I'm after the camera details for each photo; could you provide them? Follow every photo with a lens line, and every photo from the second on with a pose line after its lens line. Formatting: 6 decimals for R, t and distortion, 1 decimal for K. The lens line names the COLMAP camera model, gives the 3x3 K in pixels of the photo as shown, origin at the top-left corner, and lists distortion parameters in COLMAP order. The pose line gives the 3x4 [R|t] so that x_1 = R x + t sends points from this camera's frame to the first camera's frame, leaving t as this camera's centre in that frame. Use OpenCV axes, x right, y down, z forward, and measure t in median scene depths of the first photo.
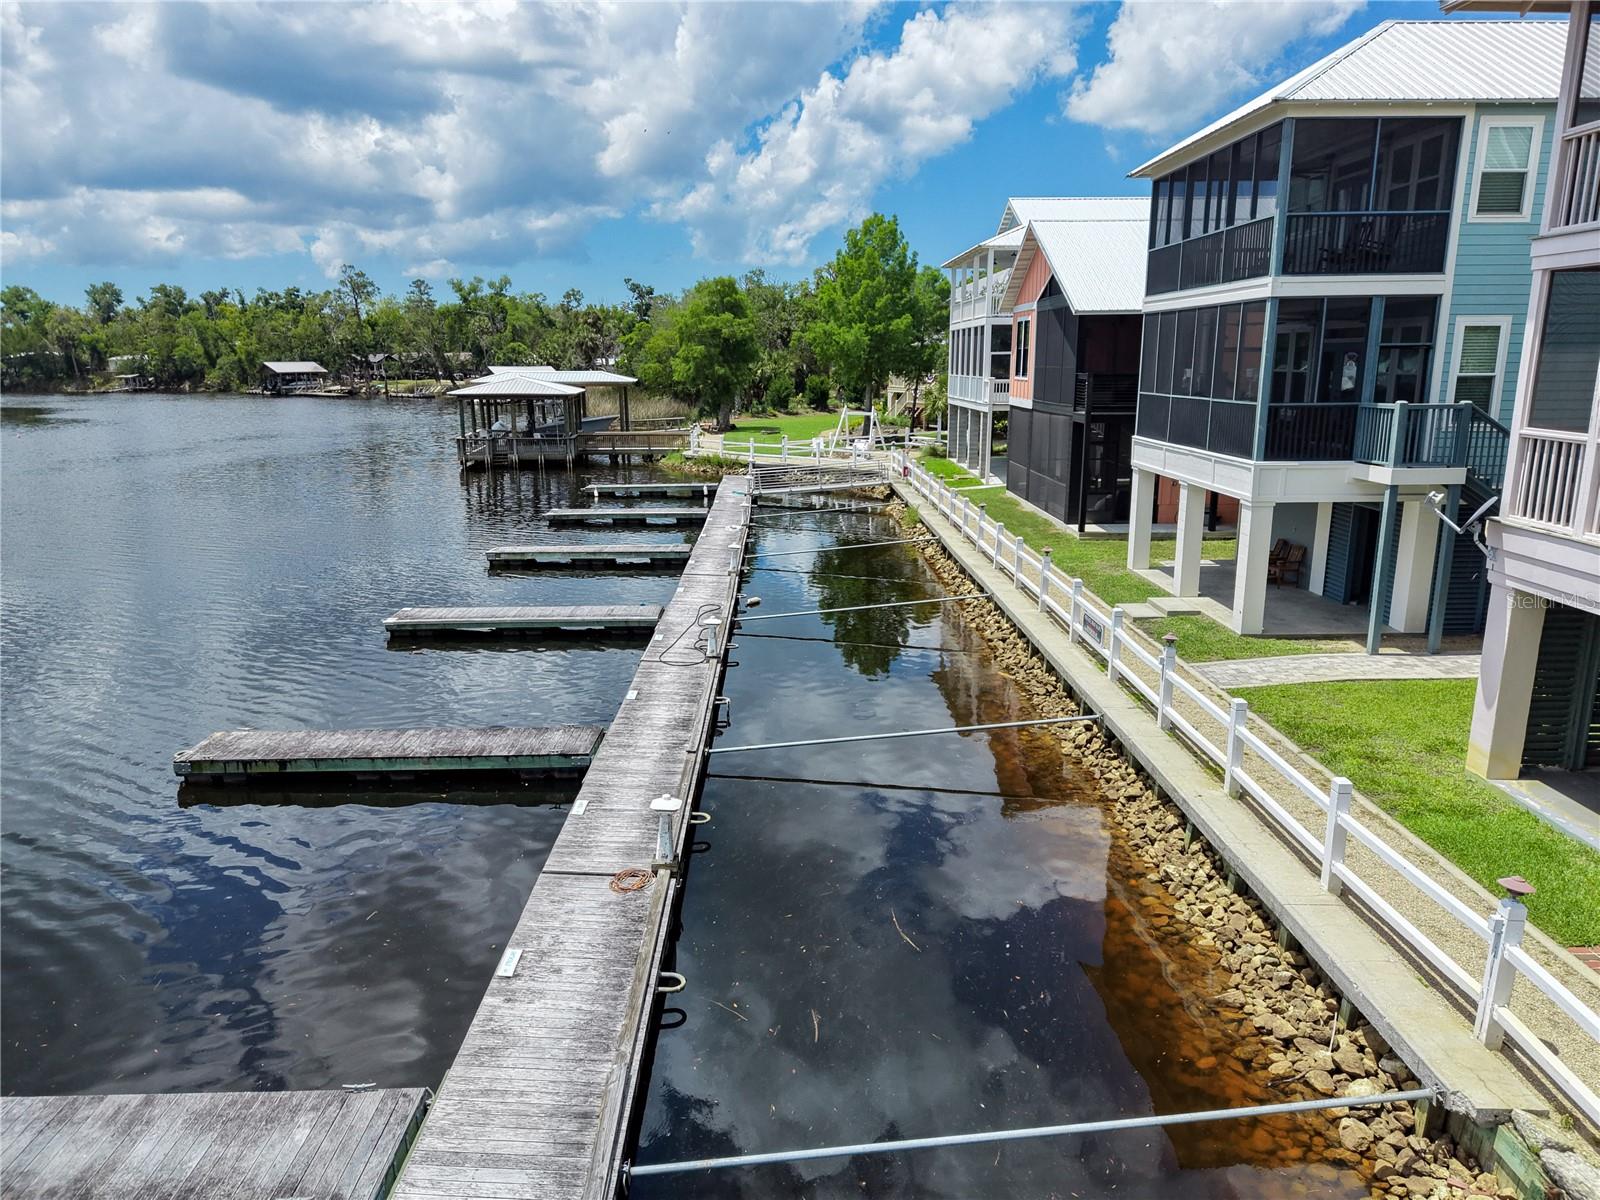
lens RADIAL K [[1061.2, 0, 795.8], [0, 1061.2, 595.1], [0, 0, 1]] dist [0.019851, -0.005089]
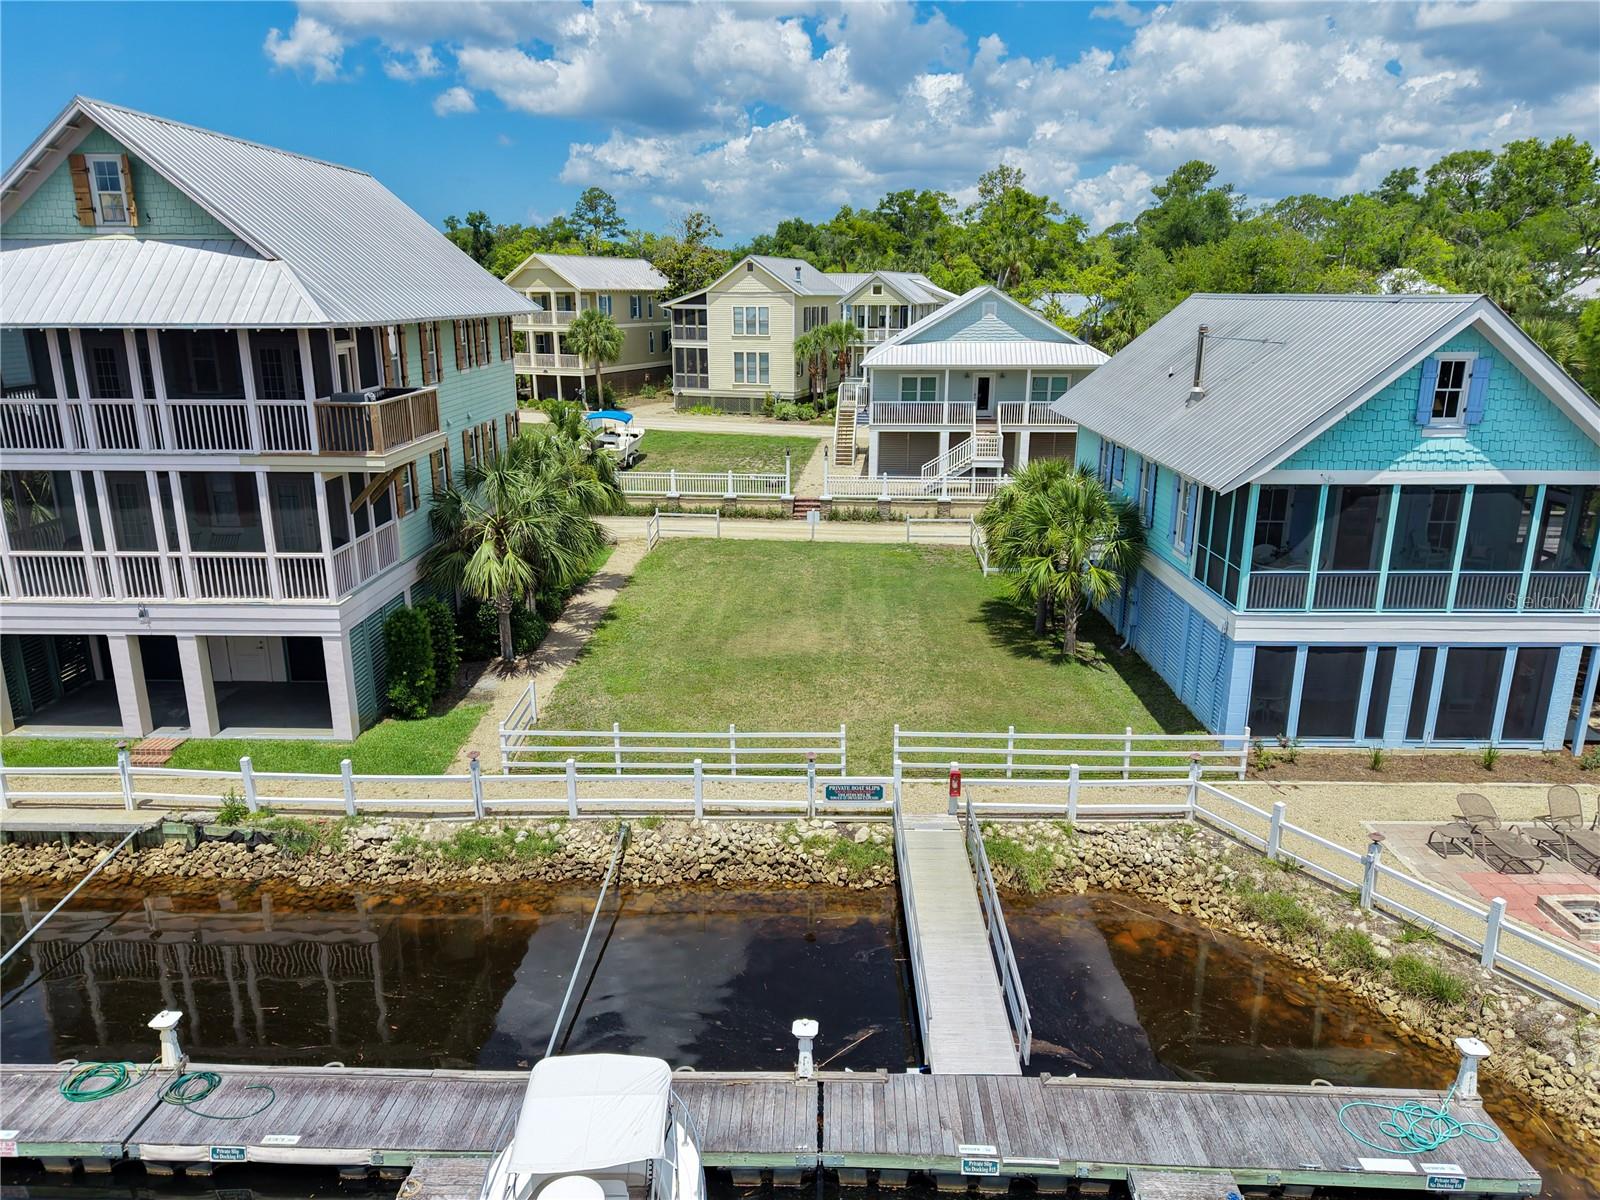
lens RADIAL K [[1089.5, 0, 792.6], [0, 1089.5, 594.2], [0, 0, 1]] dist [0.046120, -0.053680]
pose [[0.024941, -0.256804, 0.966142, -0.780166], [0.216805, 0.944830, 0.245543, -0.163136], [-0.975896, 0.203340, 0.079242, -0.373678]]
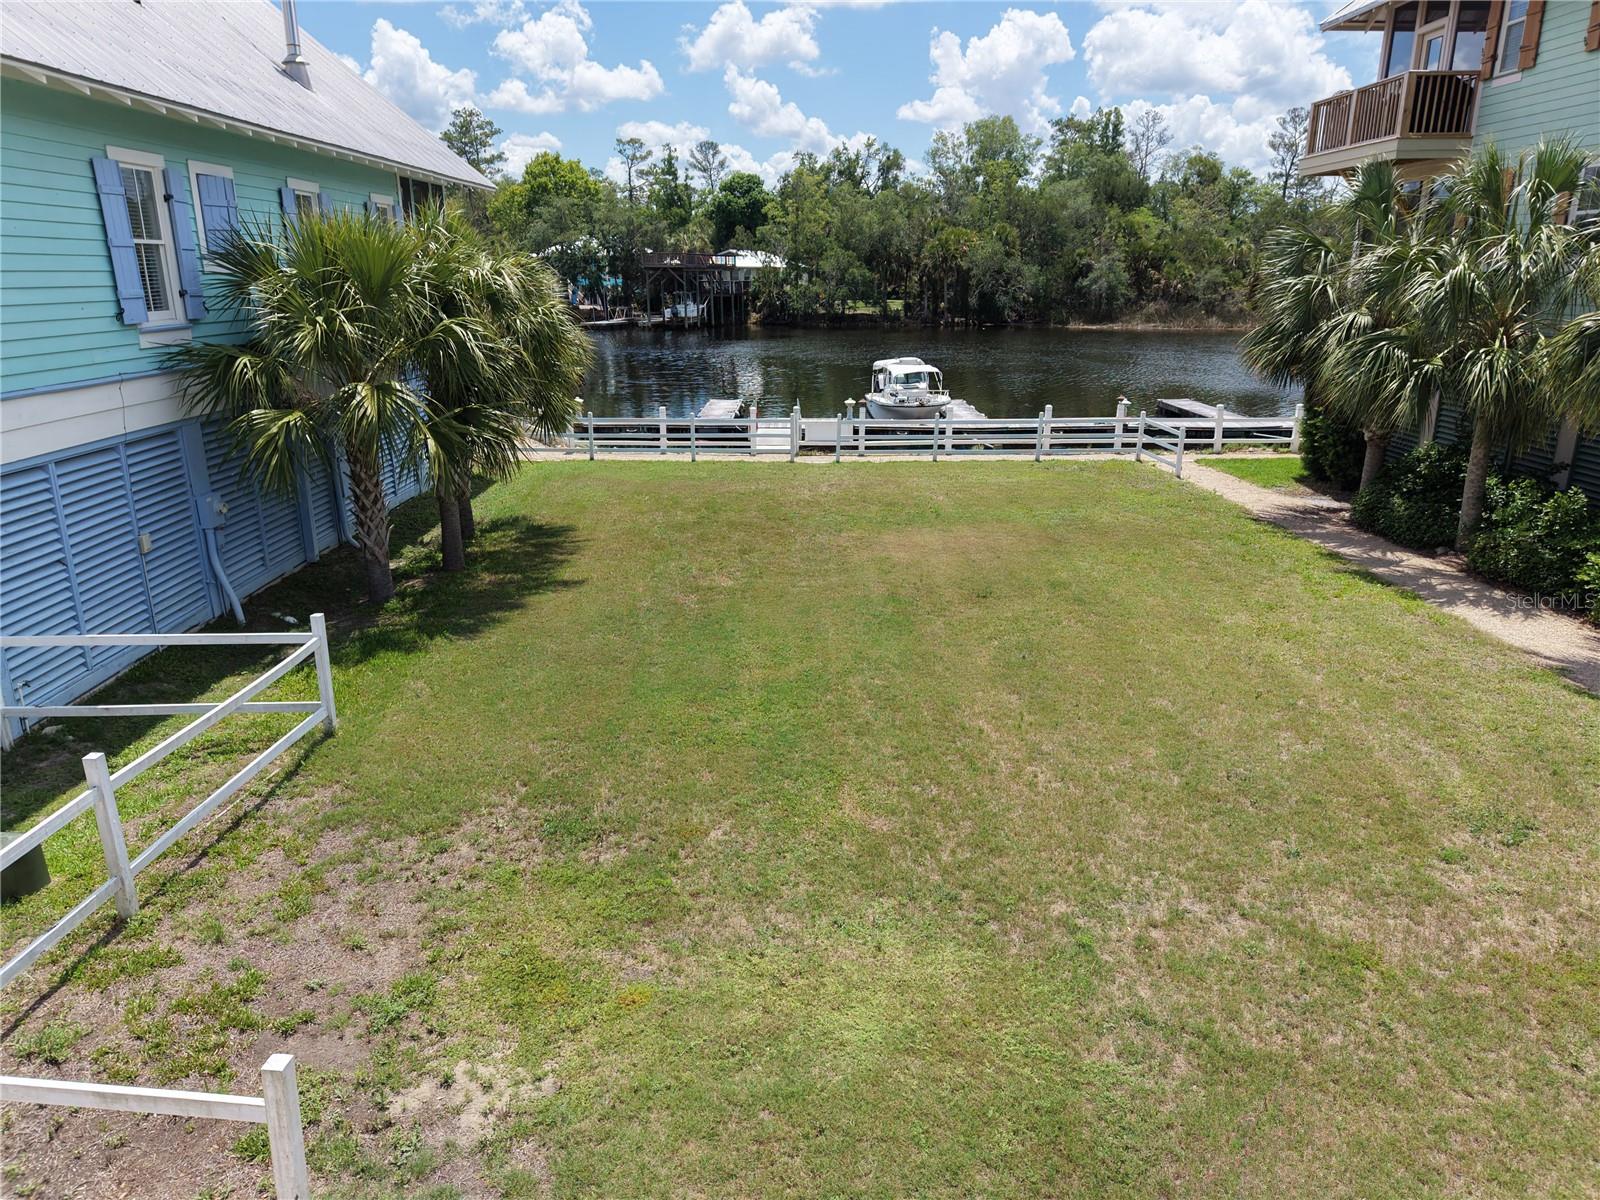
lens RADIAL K [[1061.2, 0, 795.8], [0, 1061.2, 595.1], [0, 0, 1]] dist [0.019851, -0.005089]
pose [[-0.005134, 0.300108, -0.953891, 1.842429], [-0.223704, 0.929384, 0.293602, 0.136335], [0.974644, 0.214897, 0.062364, -0.396706]]
